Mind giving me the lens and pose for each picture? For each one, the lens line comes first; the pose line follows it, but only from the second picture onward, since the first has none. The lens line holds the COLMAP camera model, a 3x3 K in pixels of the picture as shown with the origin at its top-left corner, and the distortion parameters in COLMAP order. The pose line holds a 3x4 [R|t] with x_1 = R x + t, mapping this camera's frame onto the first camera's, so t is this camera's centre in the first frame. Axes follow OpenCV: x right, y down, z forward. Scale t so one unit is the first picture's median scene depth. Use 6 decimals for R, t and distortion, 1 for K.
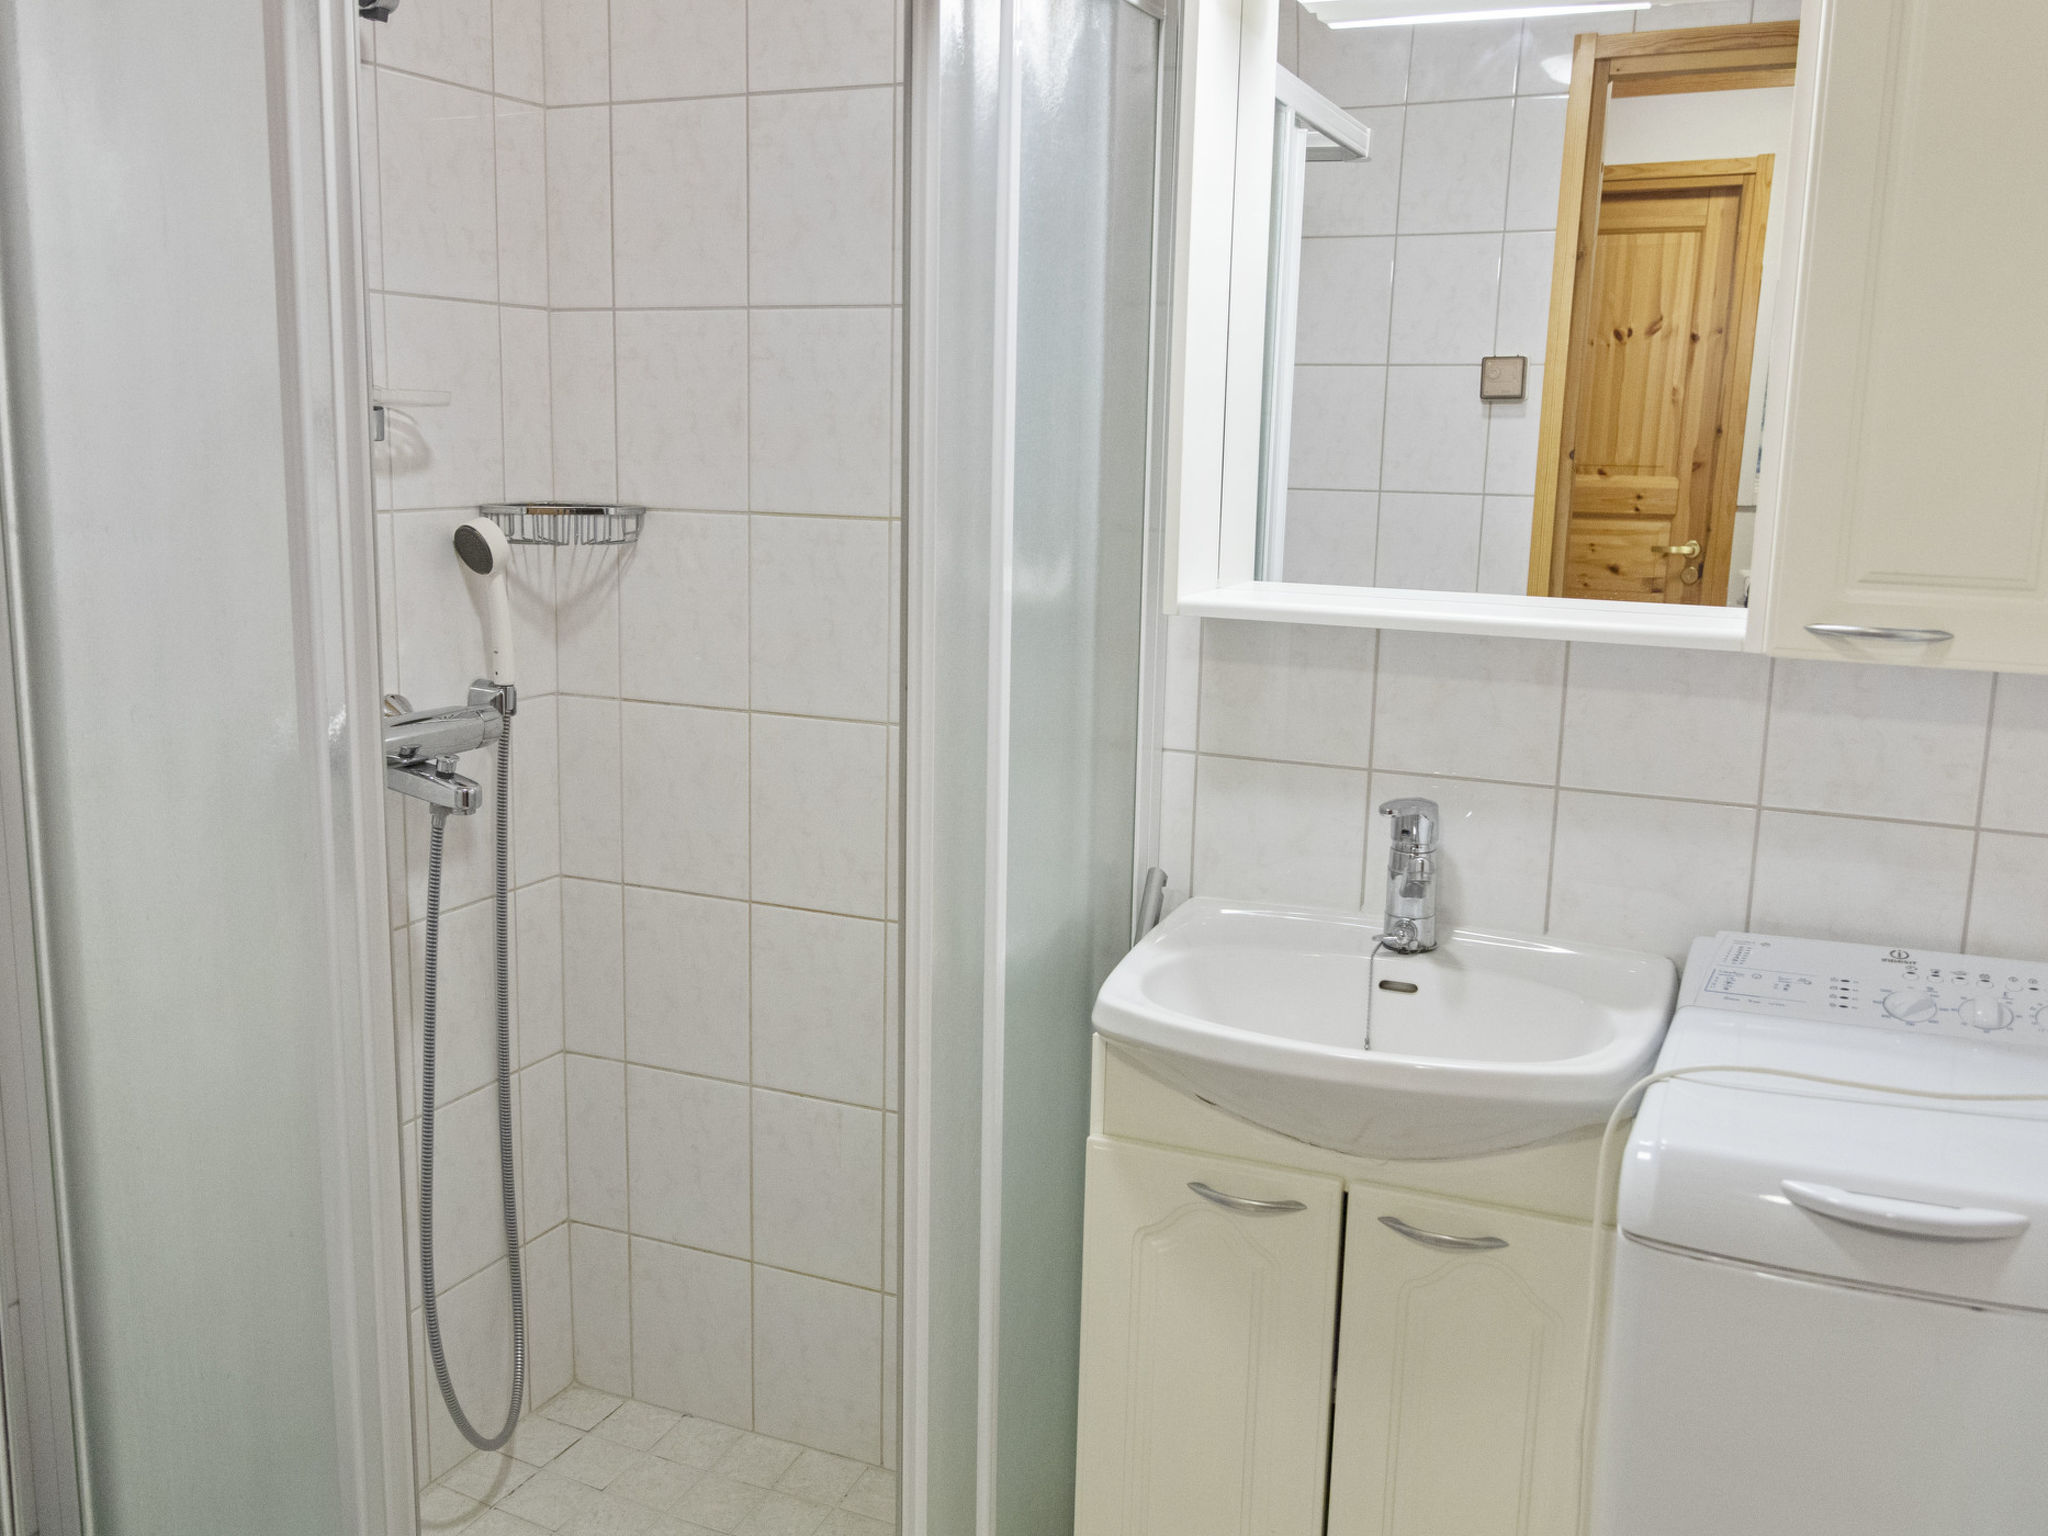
lens RADIAL K [[1886.5, 0, 1030.7], [0, 1886.5, 772.0], [0, 0, 1]] dist [-0.016803, 0.000000]
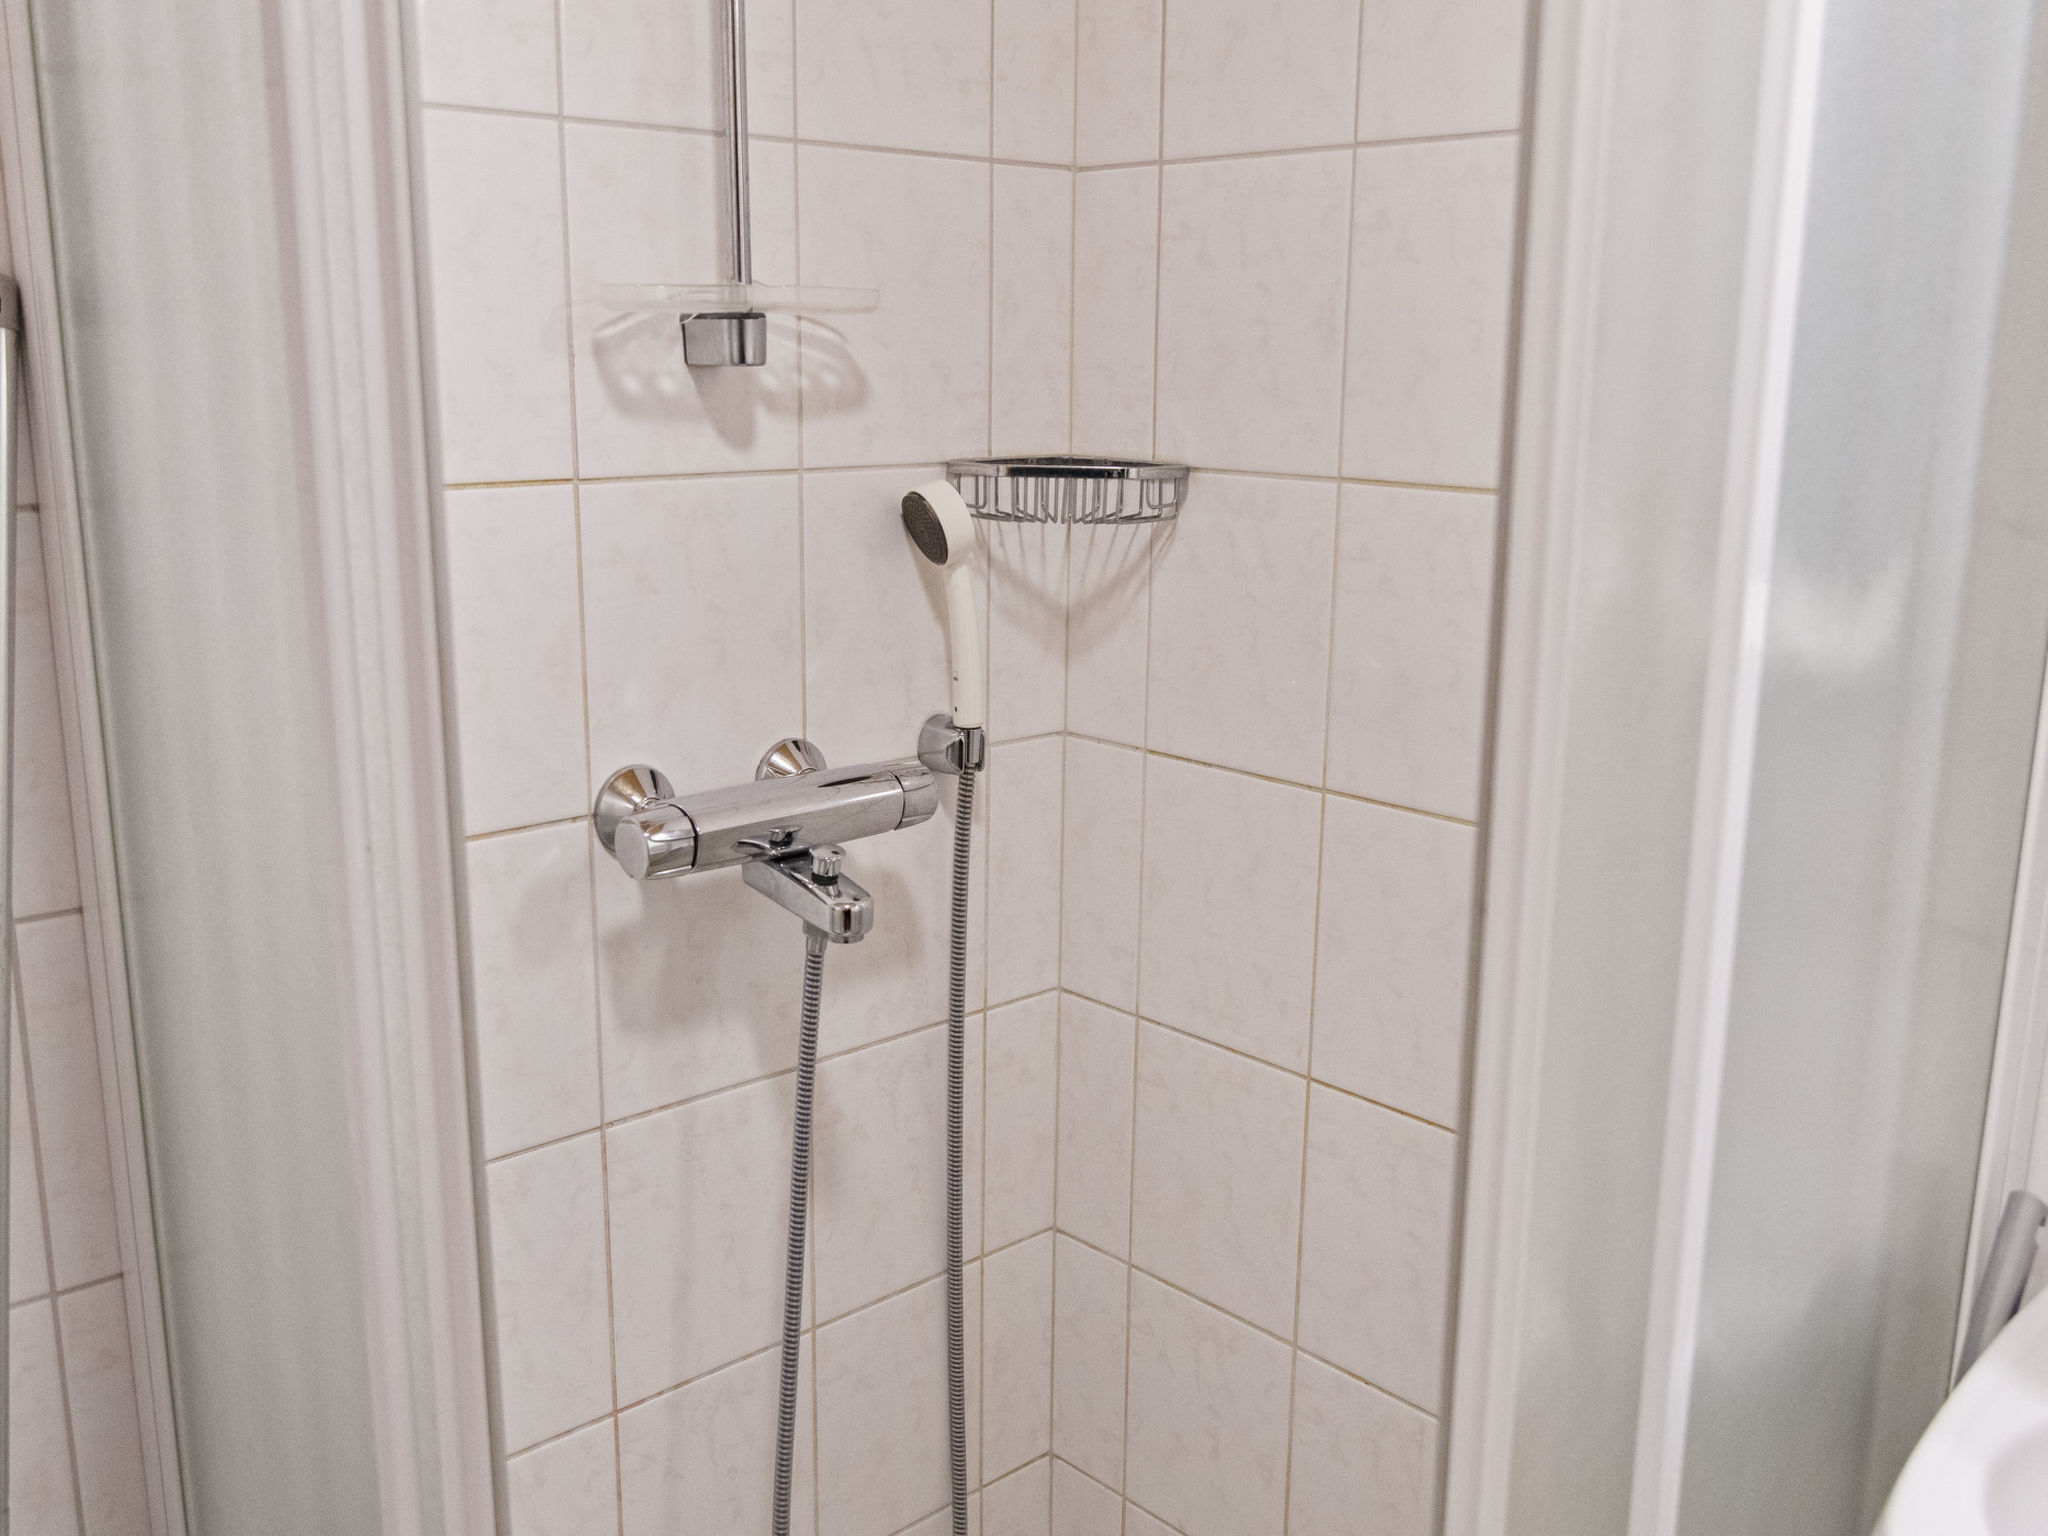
lens RADIAL K [[1886.5, 0, 1017.4], [0, 1886.5, 768.8], [0, 0, 1]] dist [-0.016803, 0.000000]
pose [[0.919189, 0.076611, -0.386292, 0.001687], [-0.062627, 0.996849, 0.048678, -0.064447], [0.388804, -0.020552, 0.921091, 0.373765]]
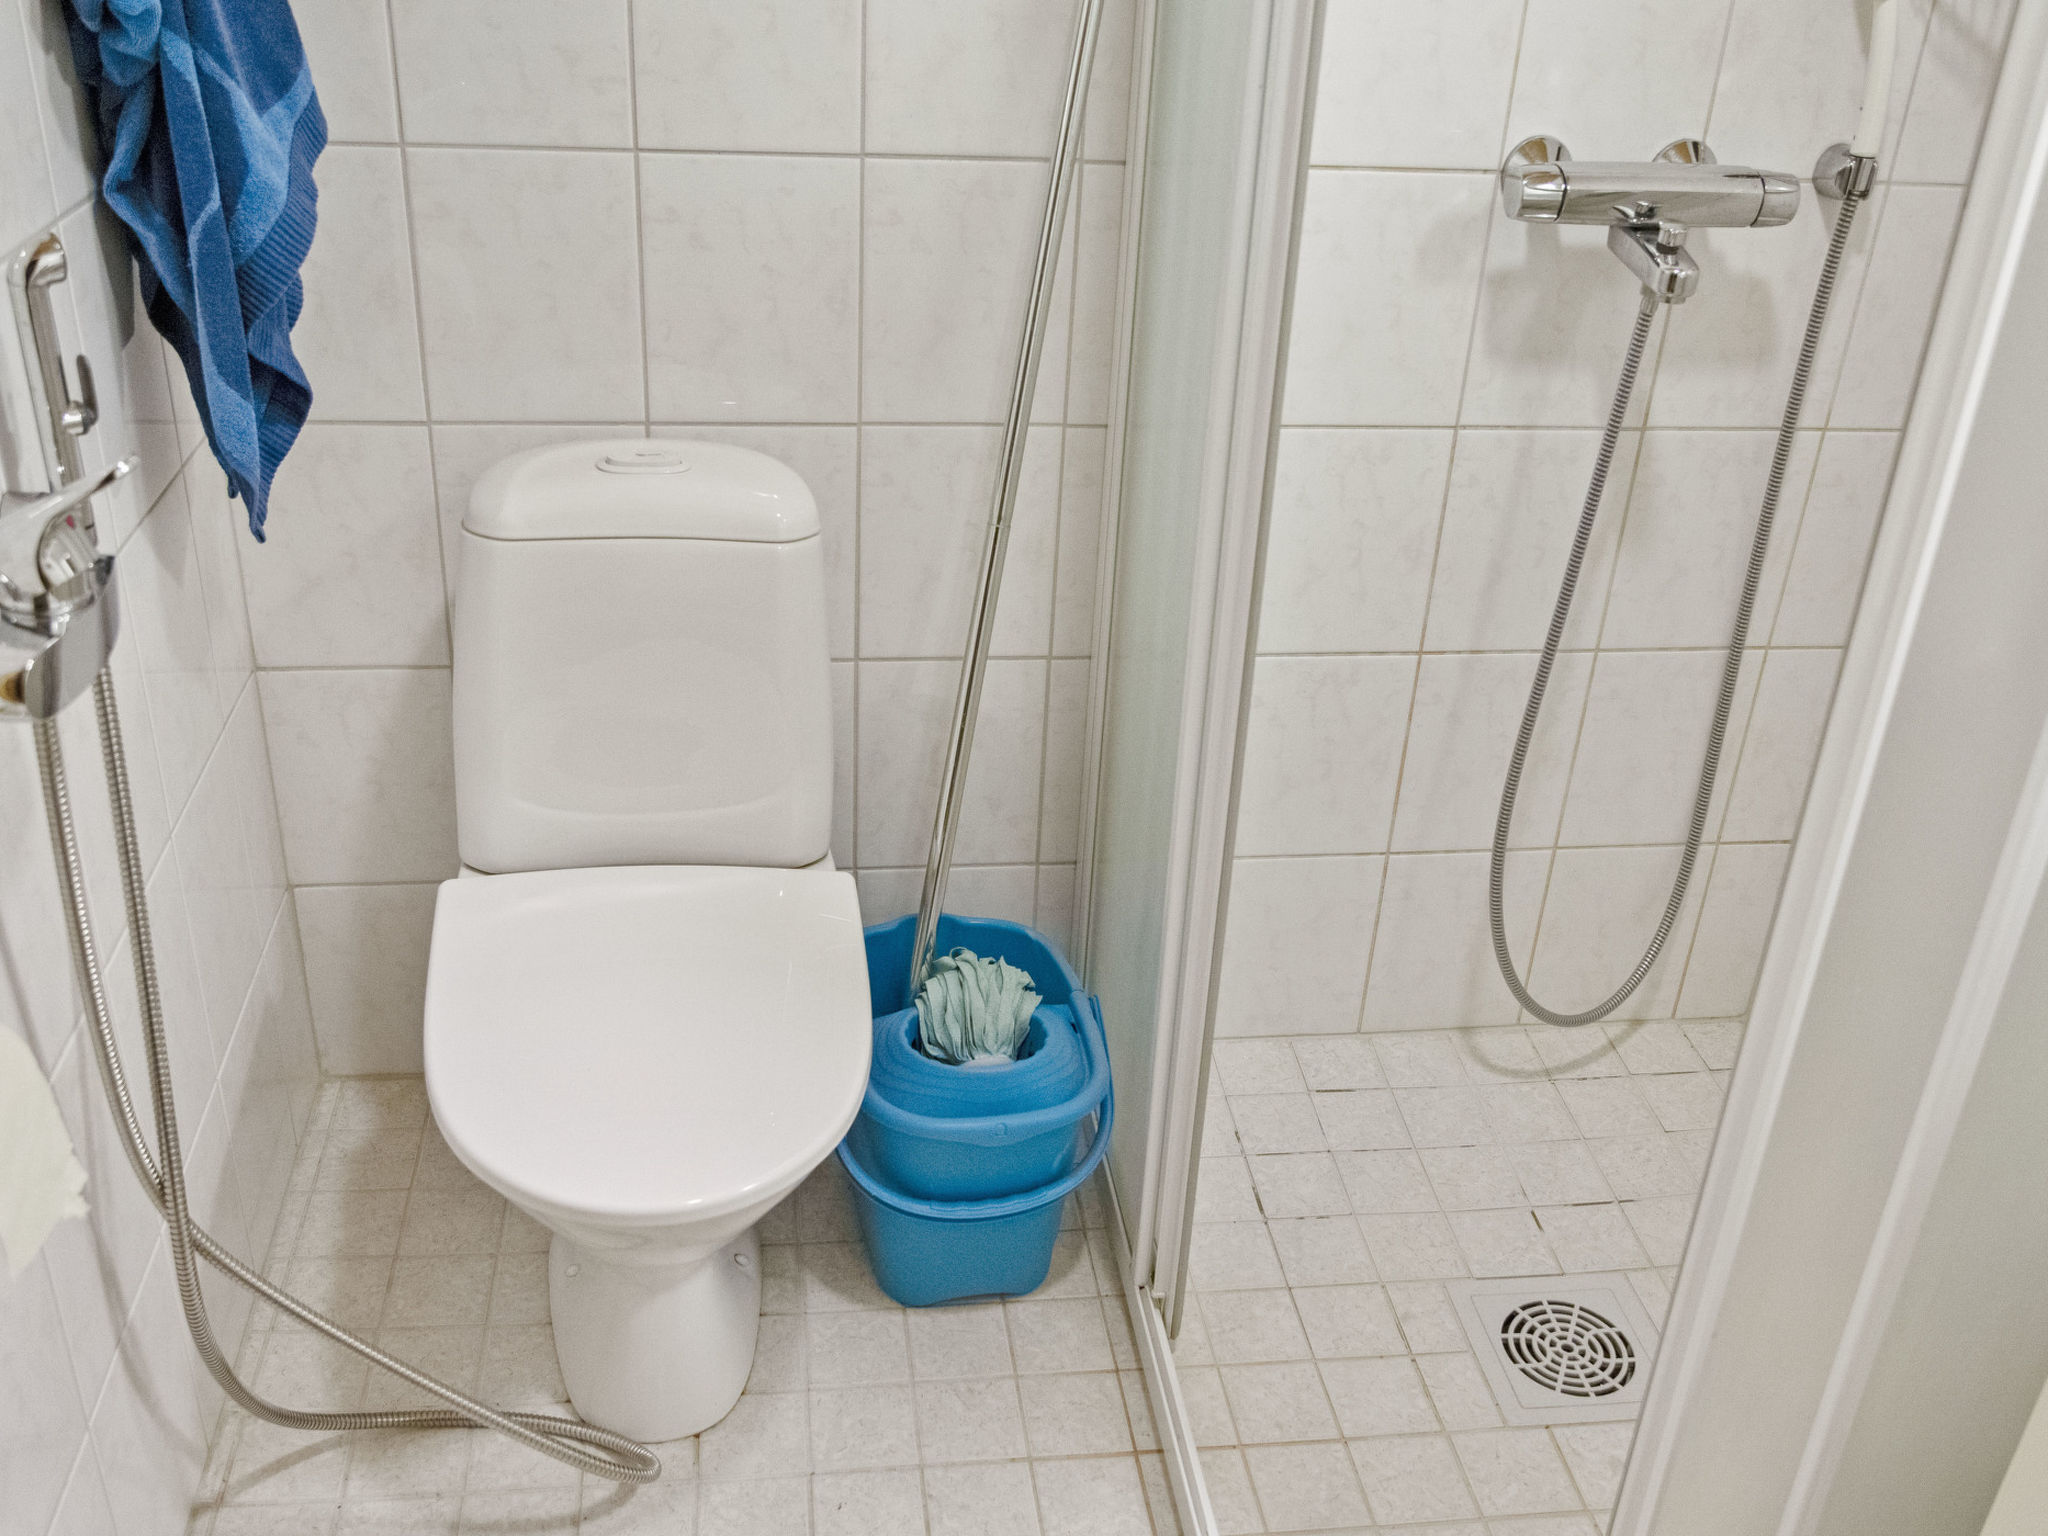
lens RADIAL K [[1886.5, 0, 1009.8], [0, 1886.5, 813.2], [0, 0, 1]] dist [-0.016803, 0.000000]
pose [[0.529842, 0.413317, -0.740565, 0.205105], [-0.187011, 0.908654, 0.373330, -0.023231], [0.827221, -0.059312, 0.558737, 0.274705]]
